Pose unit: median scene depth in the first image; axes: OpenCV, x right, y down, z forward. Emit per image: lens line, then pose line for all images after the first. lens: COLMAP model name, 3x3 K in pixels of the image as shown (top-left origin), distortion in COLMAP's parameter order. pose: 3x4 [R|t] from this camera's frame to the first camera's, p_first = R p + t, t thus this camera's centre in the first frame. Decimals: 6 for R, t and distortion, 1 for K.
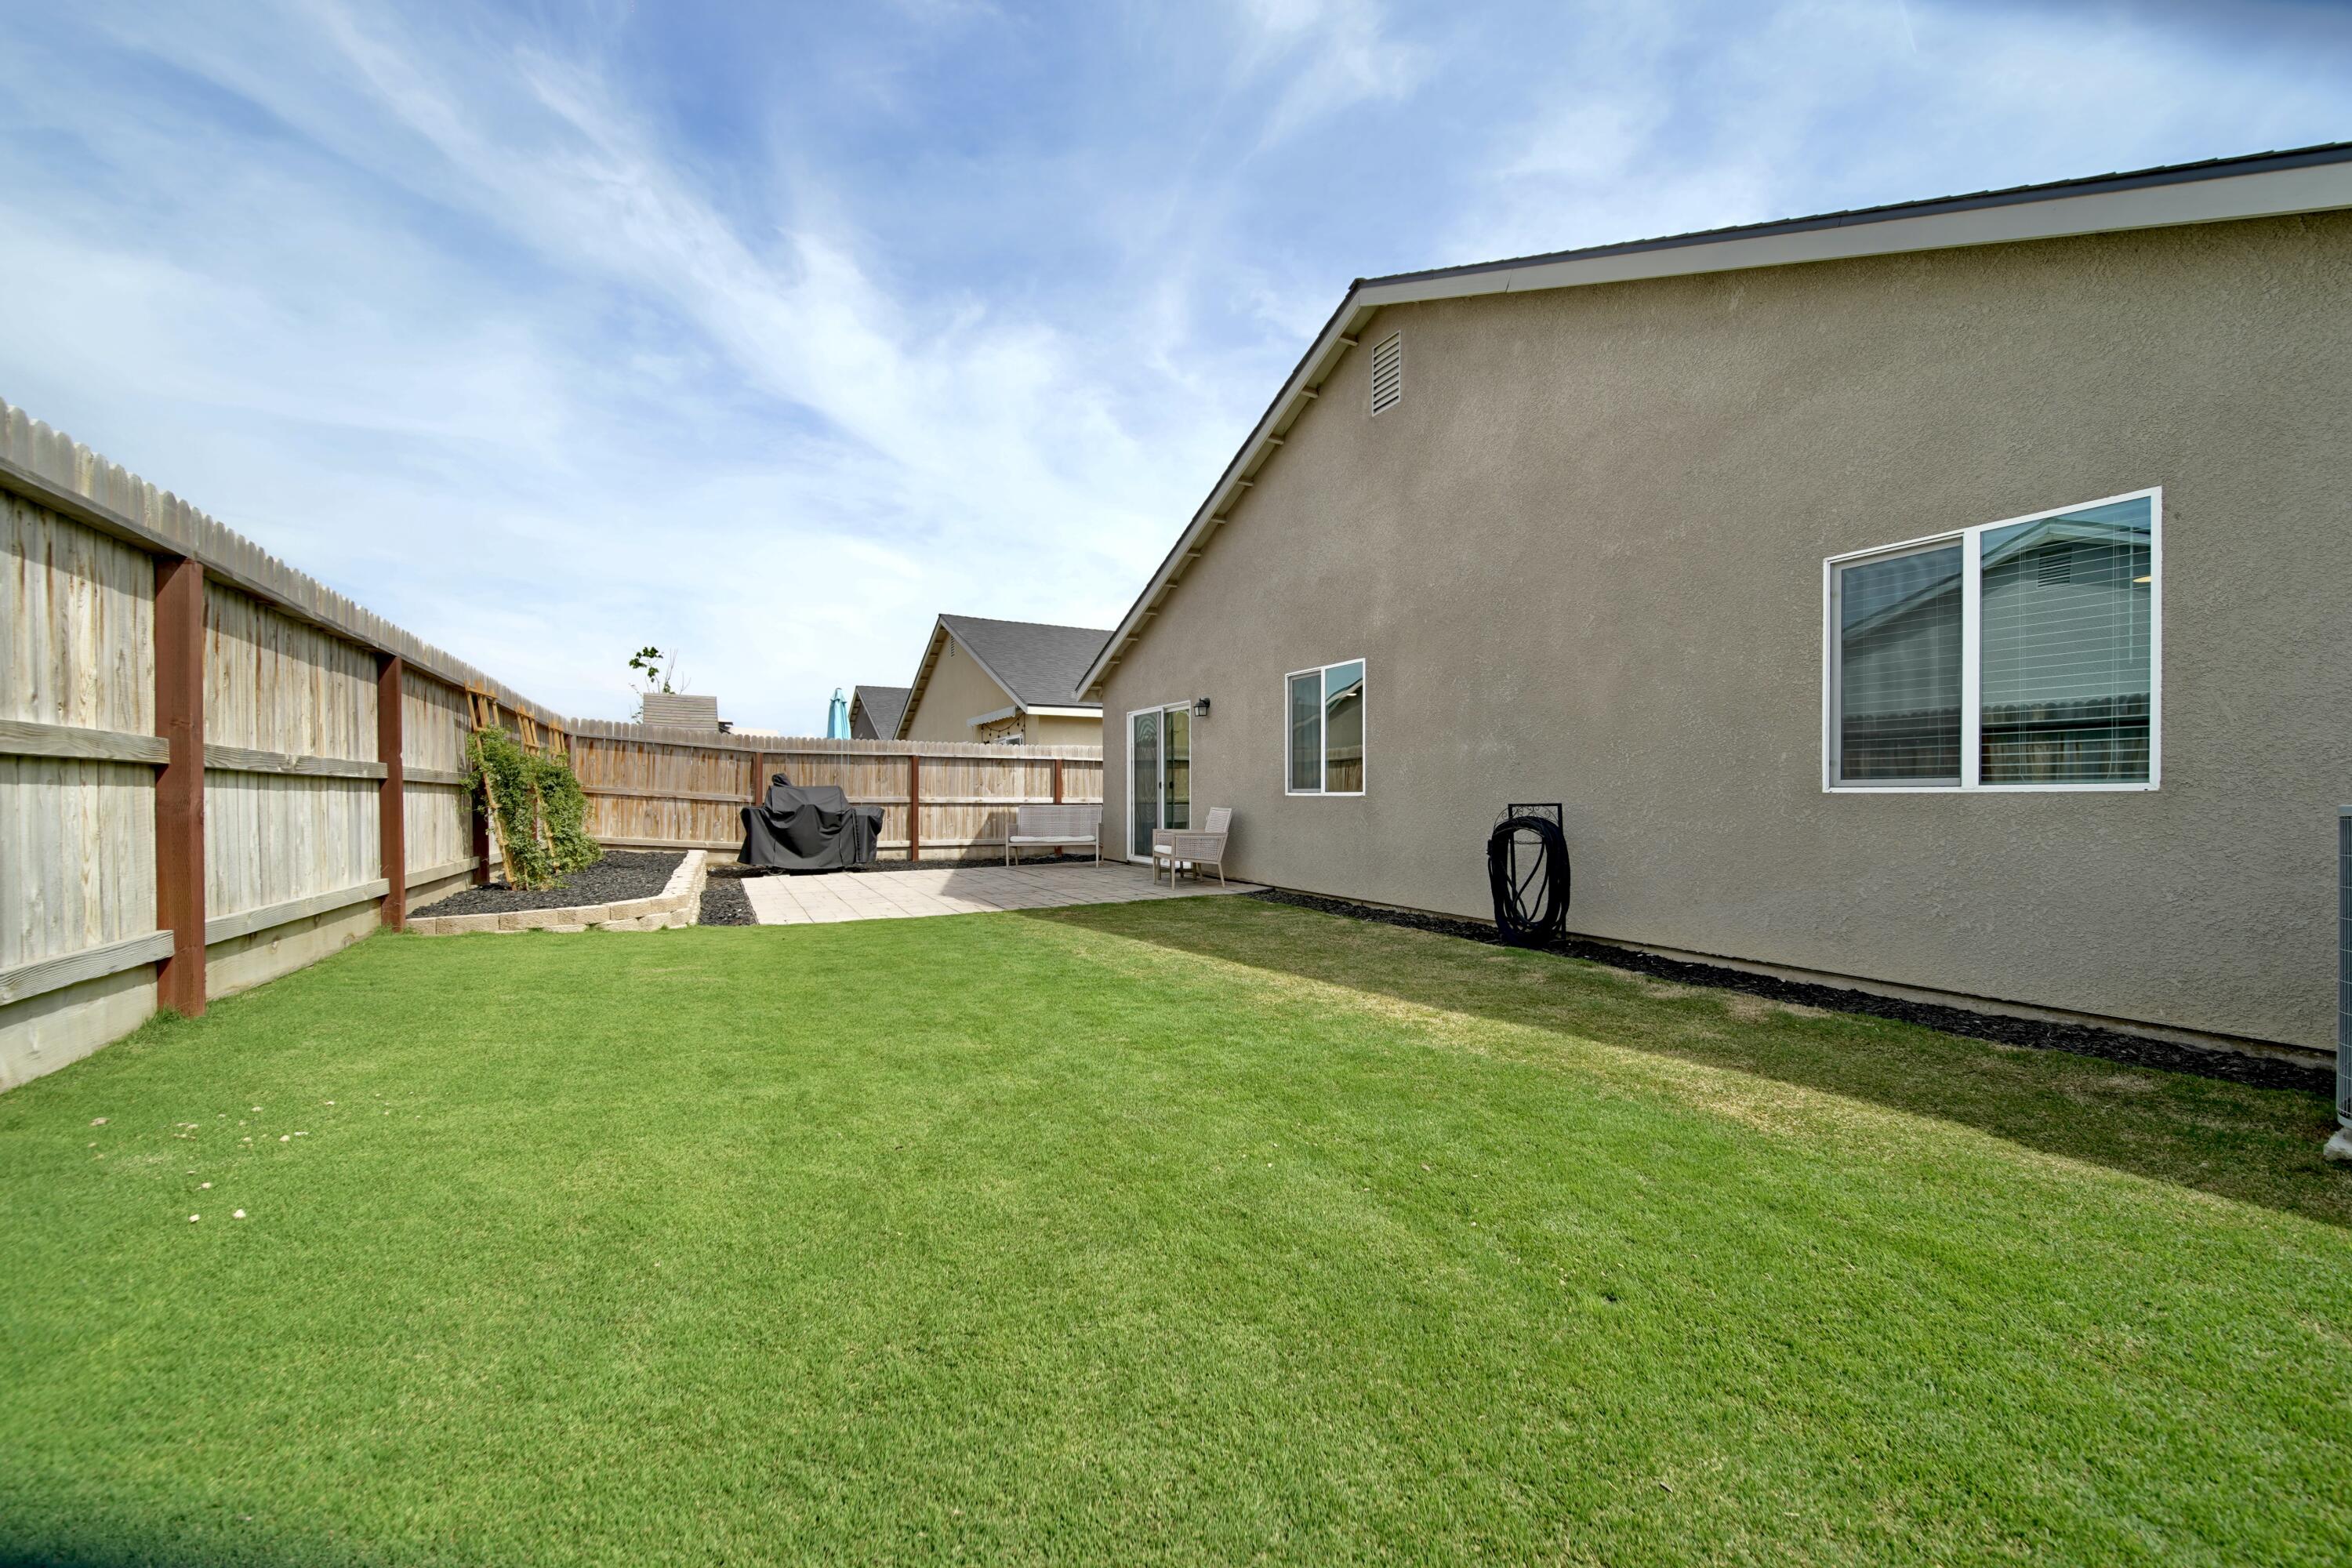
lens RADIAL K [[885.6, 0, 1176.7], [0, 885.6, 798.9], [0, 0, 1]] dist [0.000023, -0.000168]
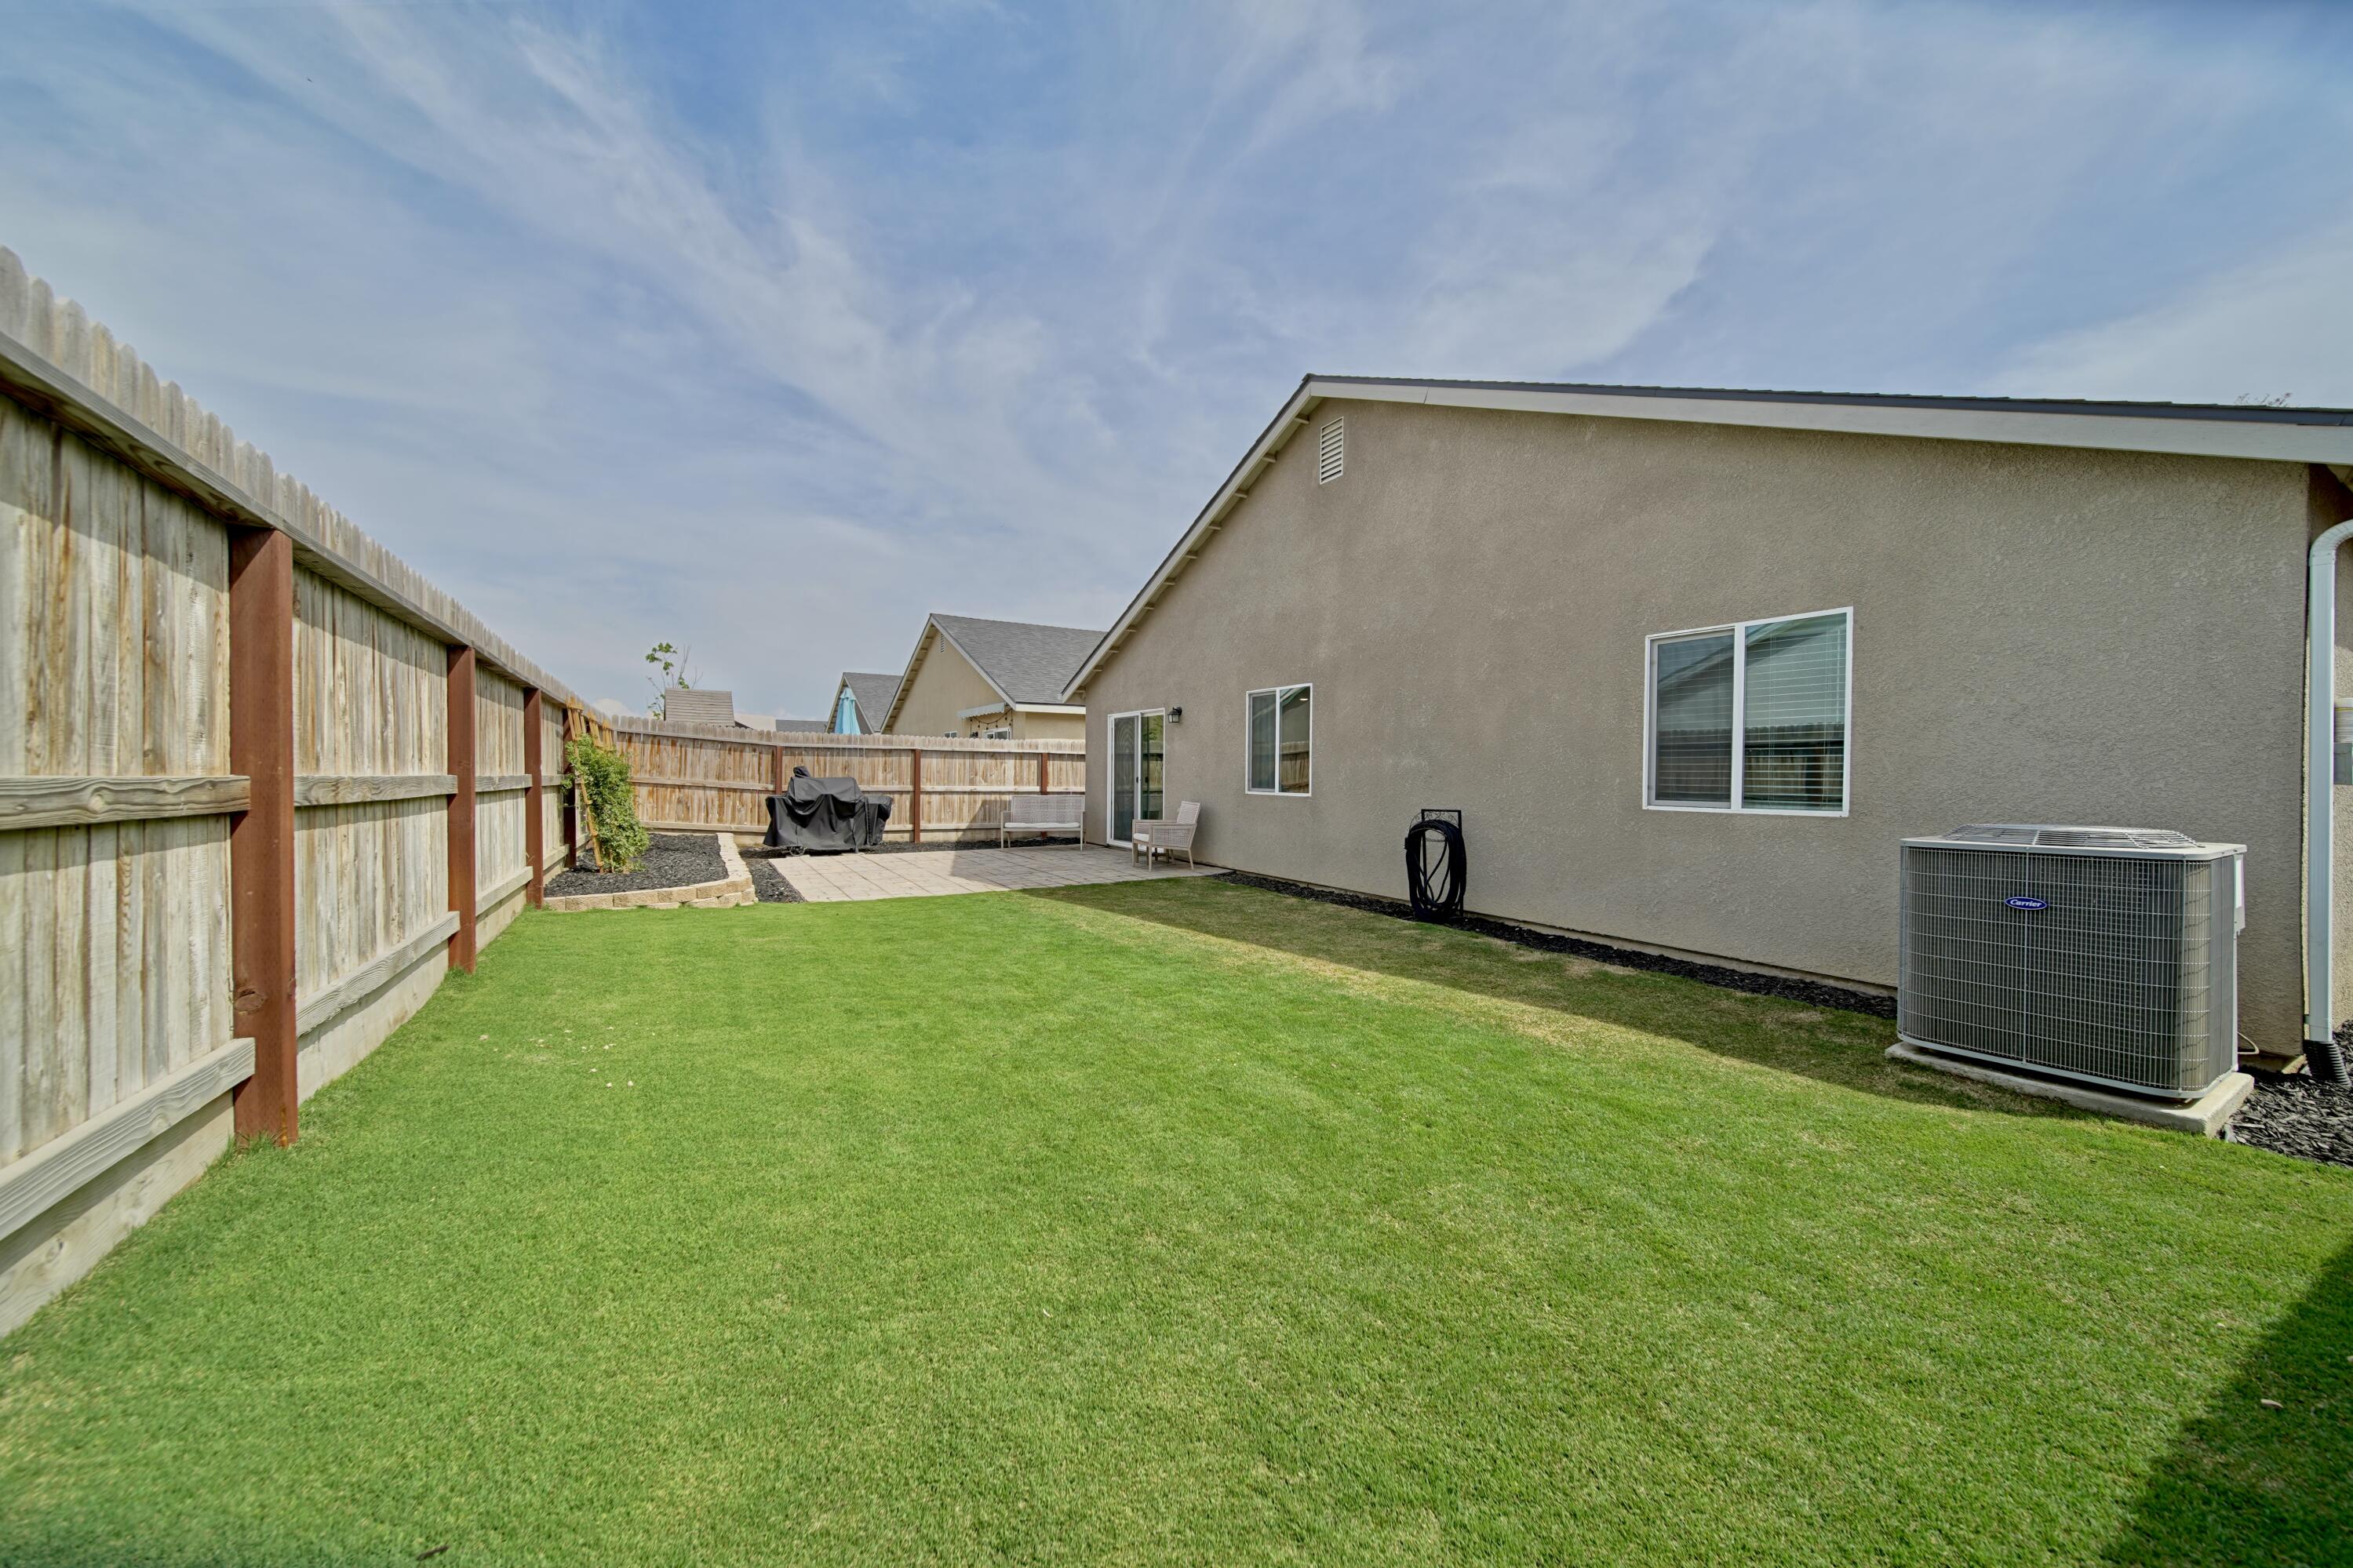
lens RADIAL K [[841.2, 0, 1176.5], [0, 841.2, 784.0], [0, 0, 1]] dist [0.000559, 0.000023]
pose [[0.999114, 0.008693, 0.041183, -0.025788], [-0.009004, 0.999932, 0.007372, -0.037500], [-0.041116, -0.007737, 0.999124, -0.193792]]
